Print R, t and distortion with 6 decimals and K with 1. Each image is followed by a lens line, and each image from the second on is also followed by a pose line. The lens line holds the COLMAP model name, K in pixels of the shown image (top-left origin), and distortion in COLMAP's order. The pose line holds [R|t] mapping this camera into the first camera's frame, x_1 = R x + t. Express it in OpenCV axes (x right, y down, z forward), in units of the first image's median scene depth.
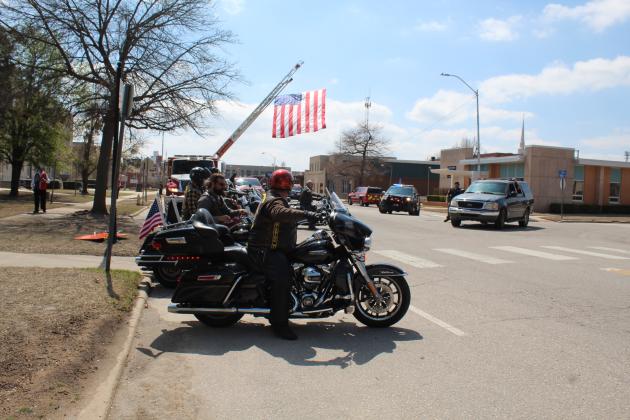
lens RADIAL K [[577.1, 0, 315.3], [0, 577.1, 191.2], [0, 0, 1]] dist [-0.003443, 0.001789]
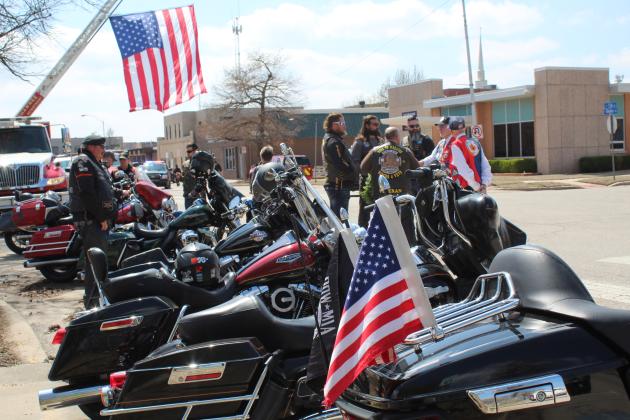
lens RADIAL K [[851.8, 0, 300.5], [0, 851.8, 209.2], [0, 0, 1]] dist [0.006549, 0.007977]
pose [[0.980215, -0.090444, 0.176064, -0.046150], [0.081360, 0.994986, 0.058160, -0.001452], [-0.180441, -0.042684, 0.982659, 0.093164]]
